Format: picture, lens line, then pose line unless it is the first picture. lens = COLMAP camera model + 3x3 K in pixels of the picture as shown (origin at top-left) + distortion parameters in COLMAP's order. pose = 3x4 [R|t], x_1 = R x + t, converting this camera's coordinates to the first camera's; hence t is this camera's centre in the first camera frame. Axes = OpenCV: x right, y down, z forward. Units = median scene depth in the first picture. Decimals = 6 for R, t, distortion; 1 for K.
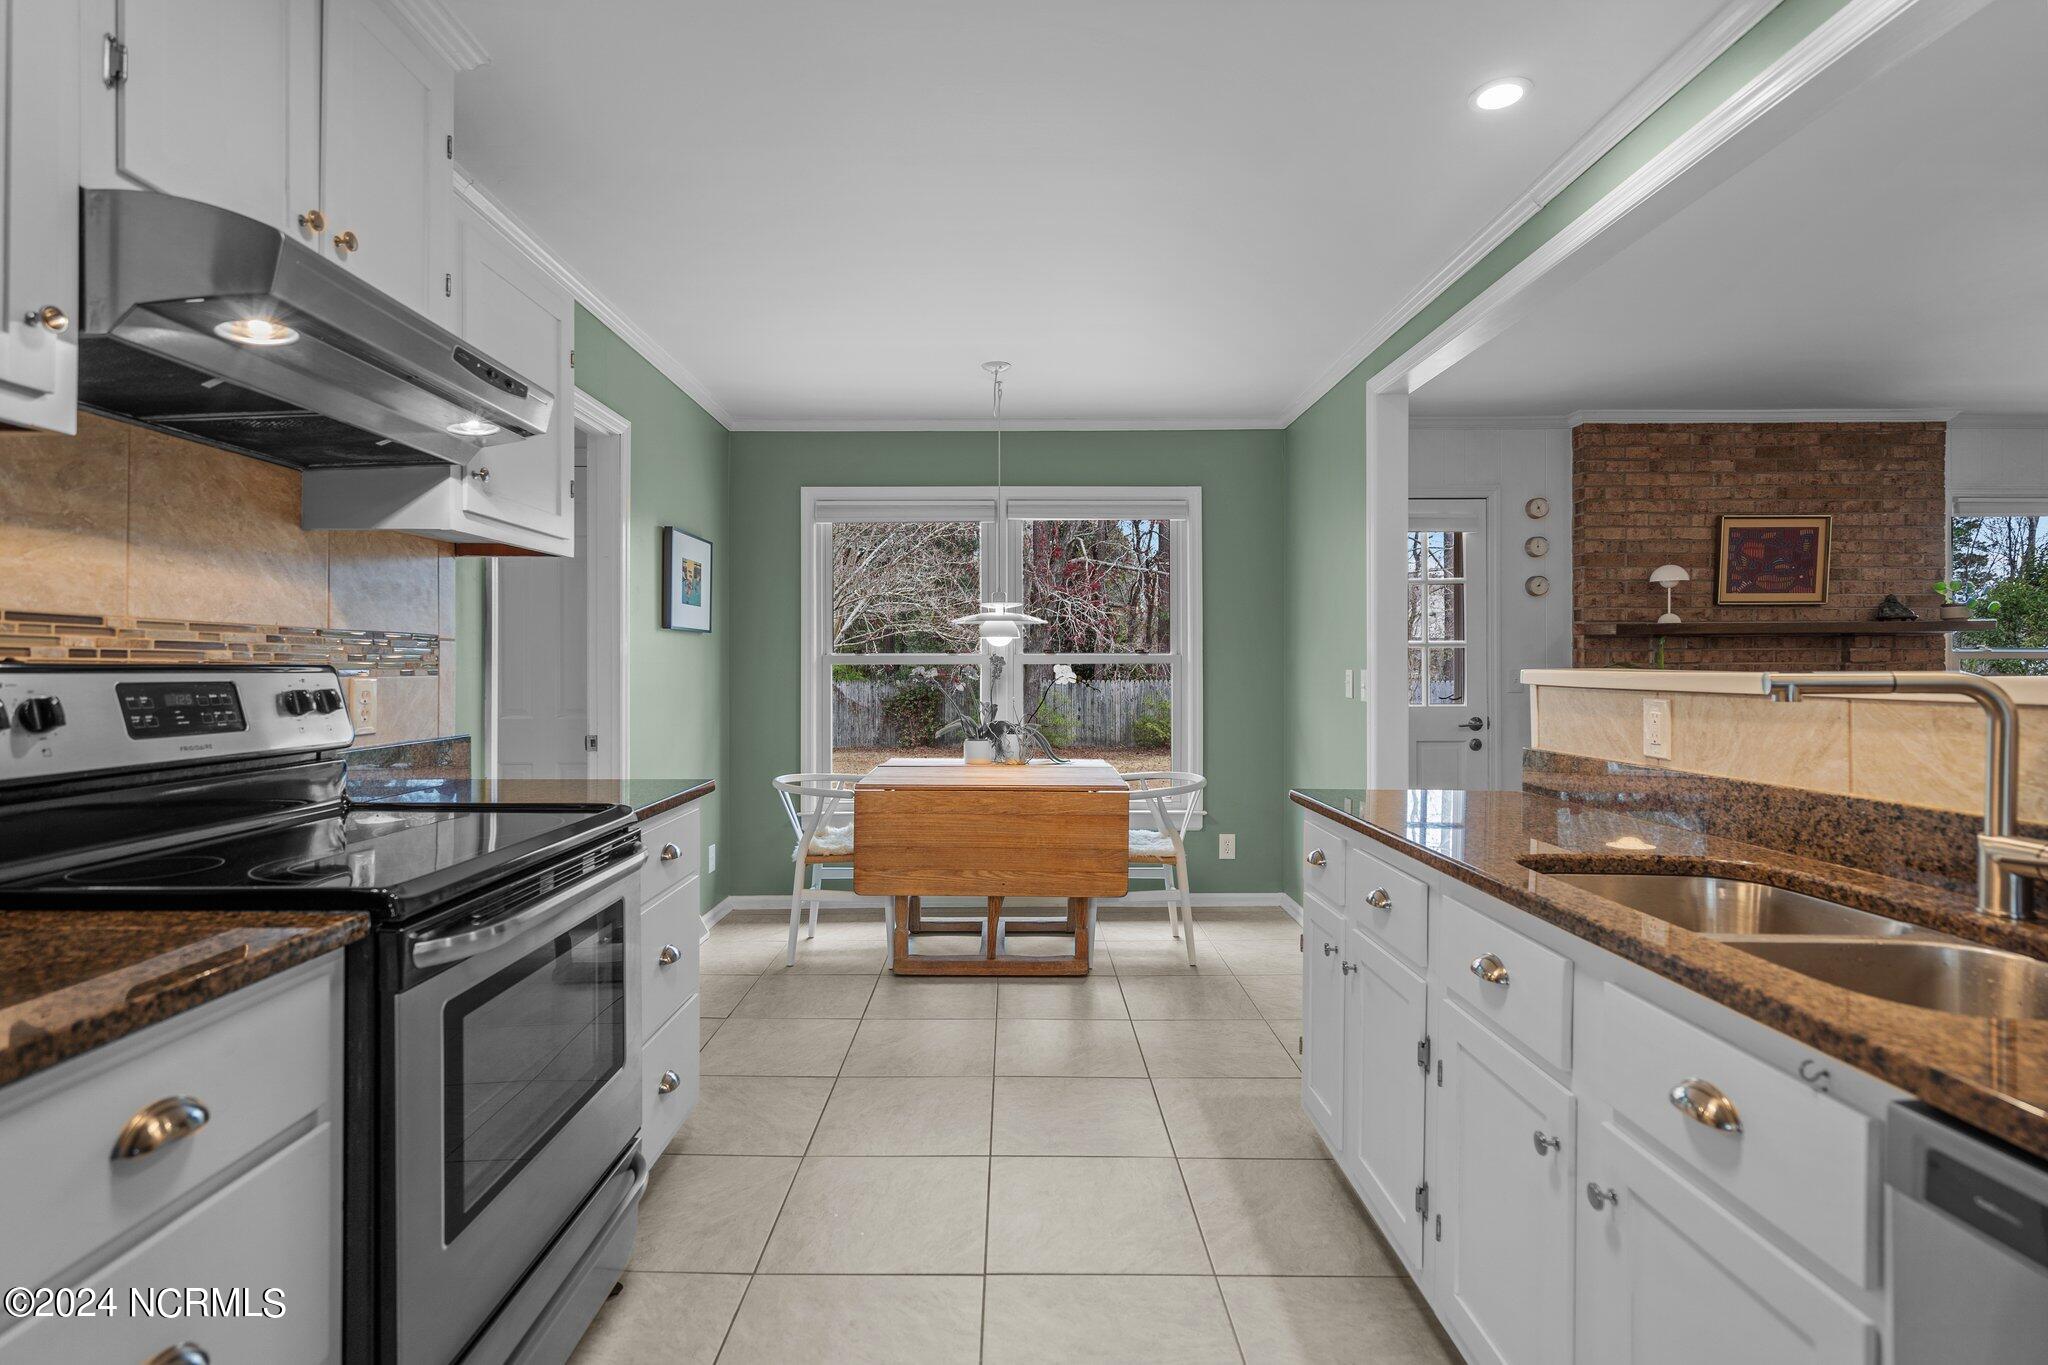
lens RADIAL K [[963.7, 0, 1019.4], [0, 963.7, 665.2], [0, 0, 1]] dist [0.001485, 0.001076]
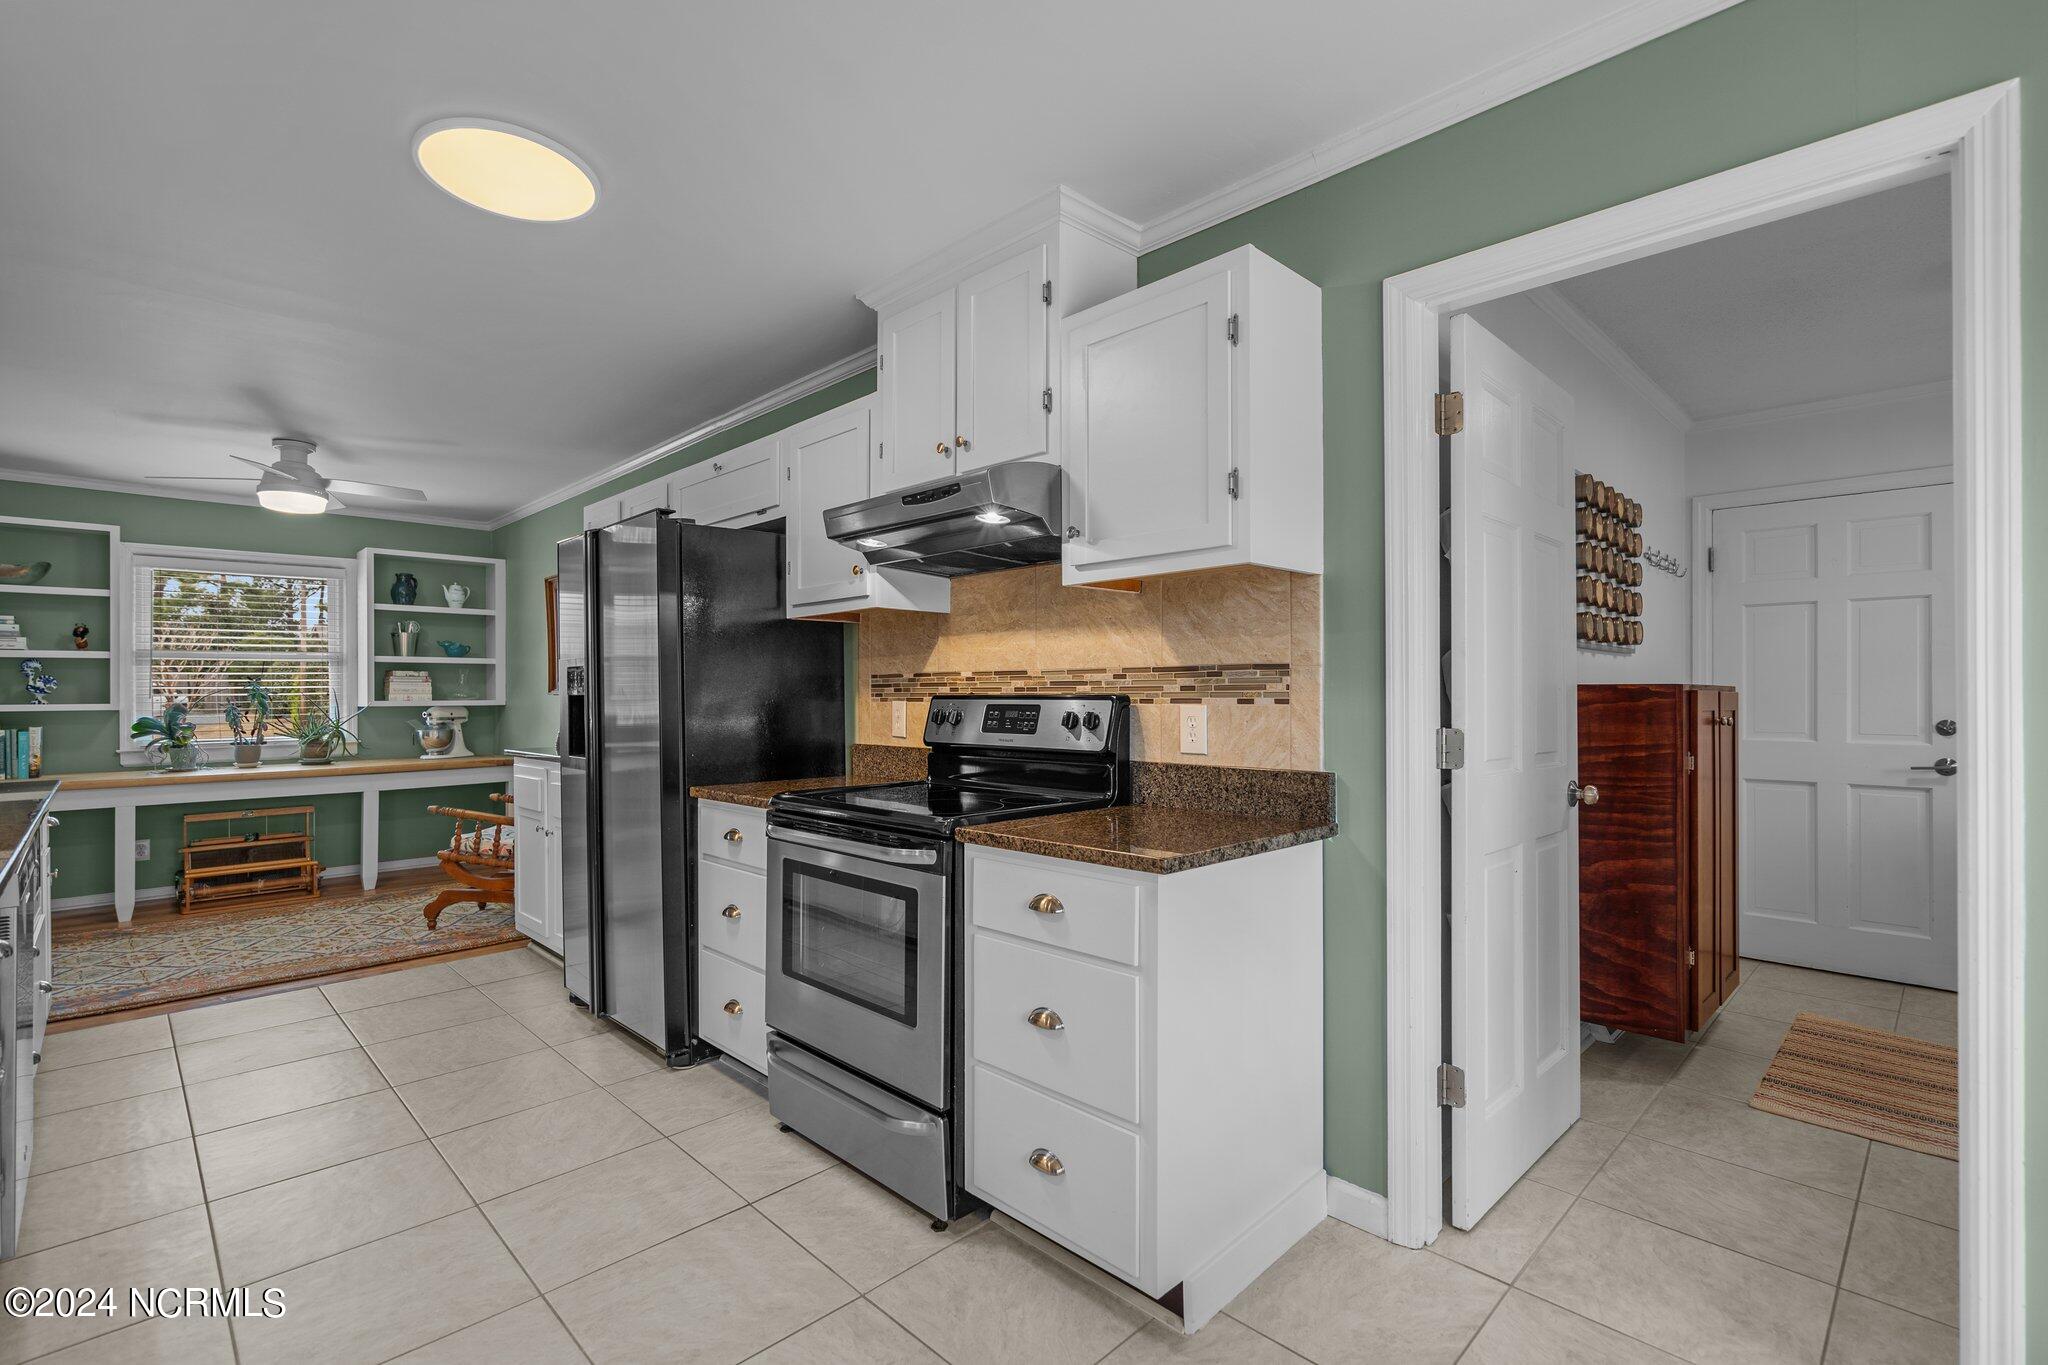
lens RADIAL K [[932.3, 0, 1021.9], [0, 932.3, 686.6], [0, 0, 1]] dist [-0.003134, 0.000007]
pose [[-0.716651, -0.006126, -0.697406, 0.146351], [0.002797, 0.999928, -0.011657, 0.001654], [0.697427, -0.010304, -0.716582, 0.920795]]
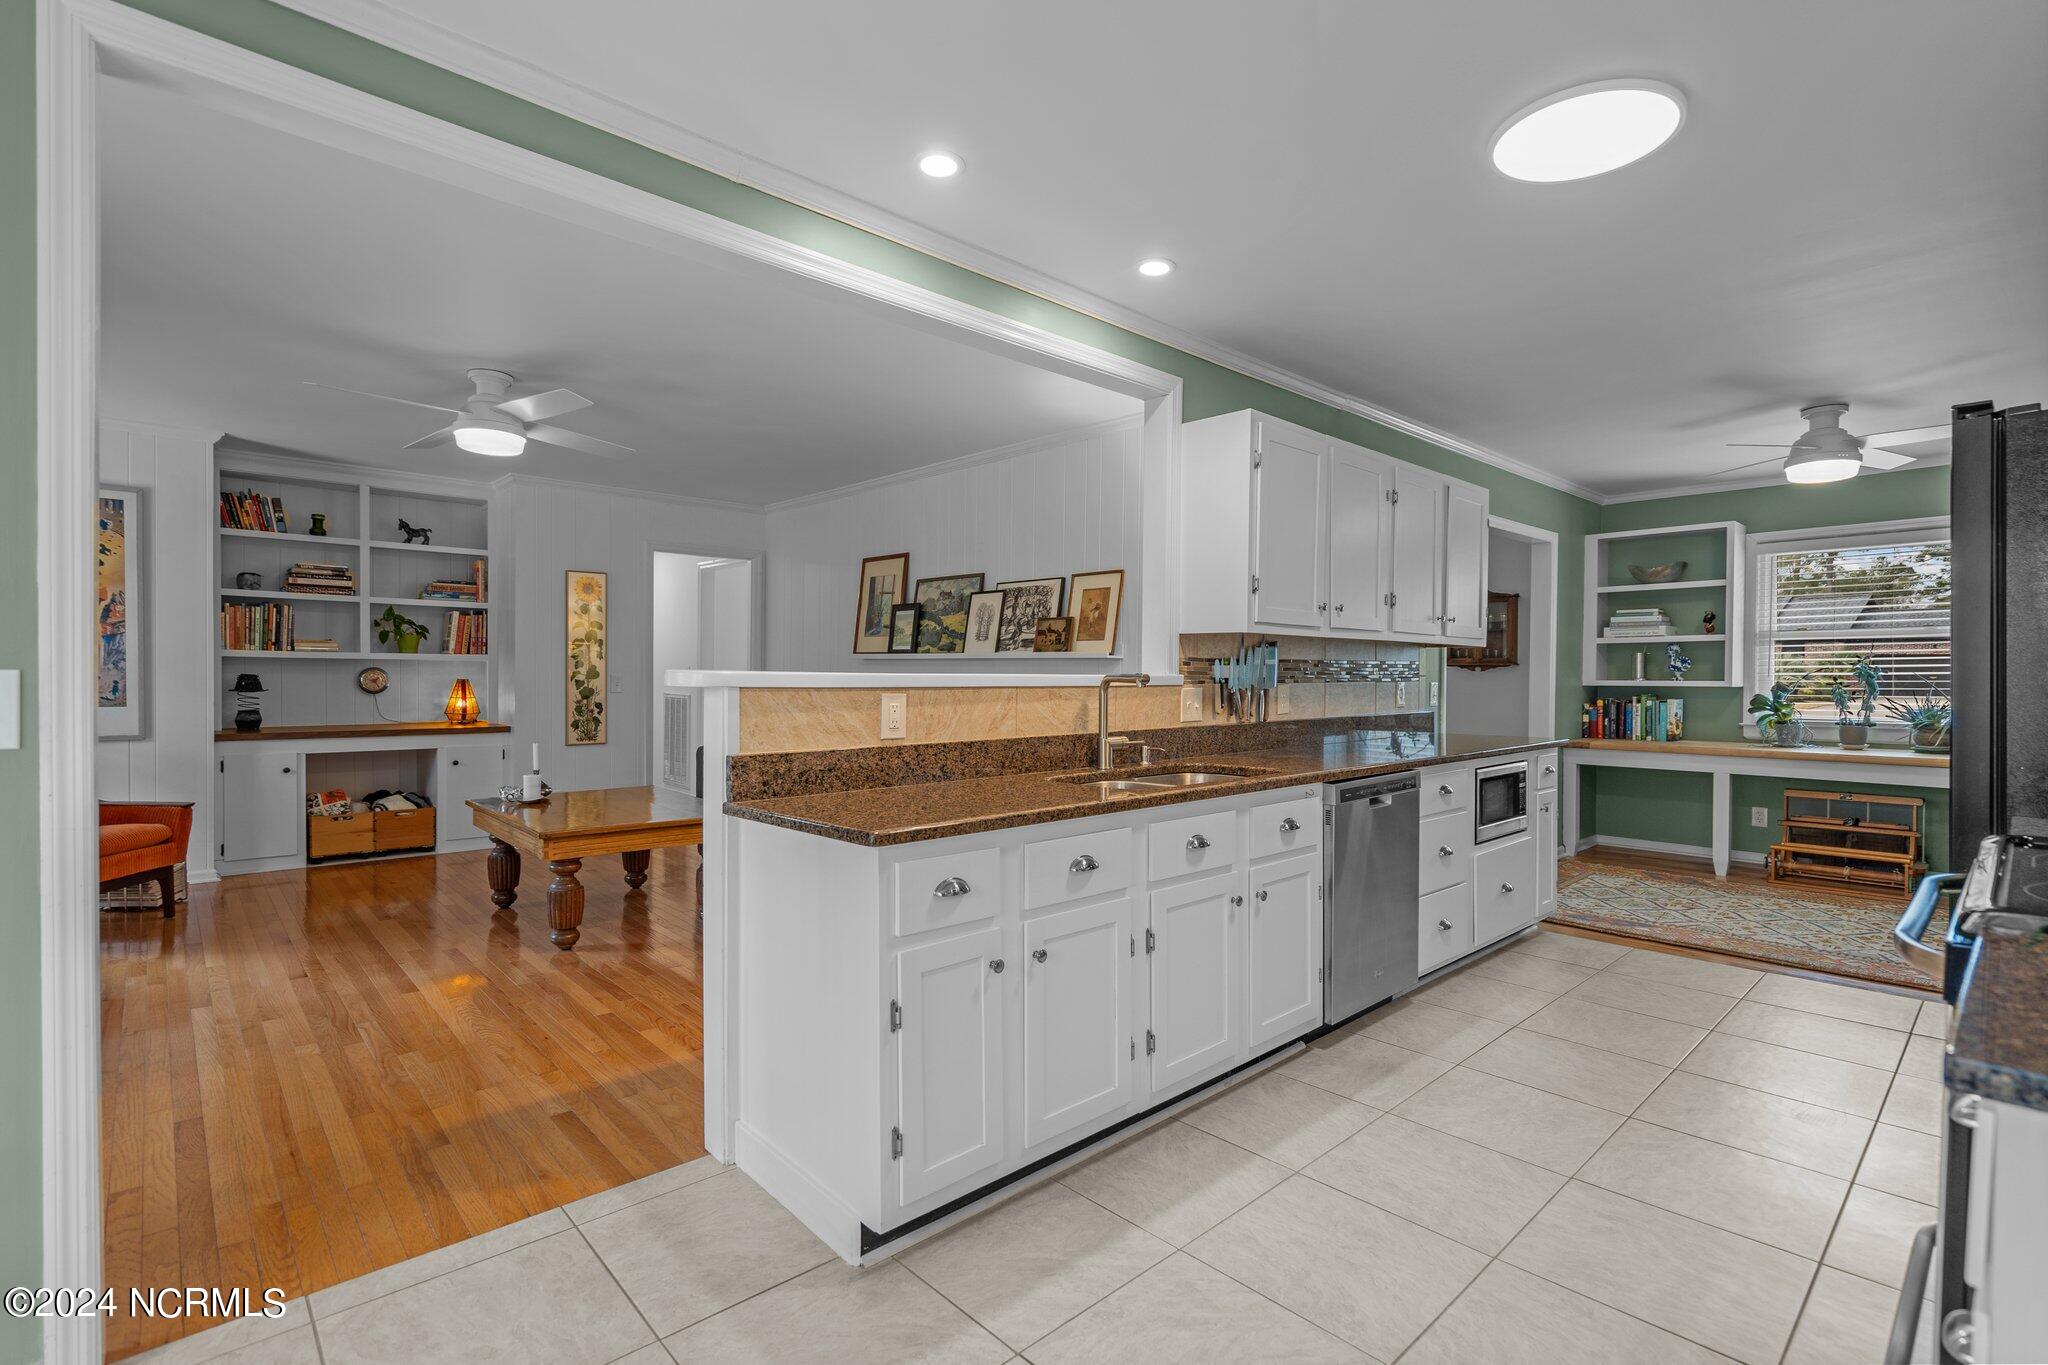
lens RADIAL K [[955.3, 0, 1024.0], [0, 955.3, 682.5], [0, 0, 1]] dist [0.003174, 0.000404]
pose [[-0.674186, -0.015473, 0.738400, -0.225134], [-0.009273, 0.999879, 0.012485, 0.000702], [-0.738504, 0.001570, -0.674247, 0.926648]]
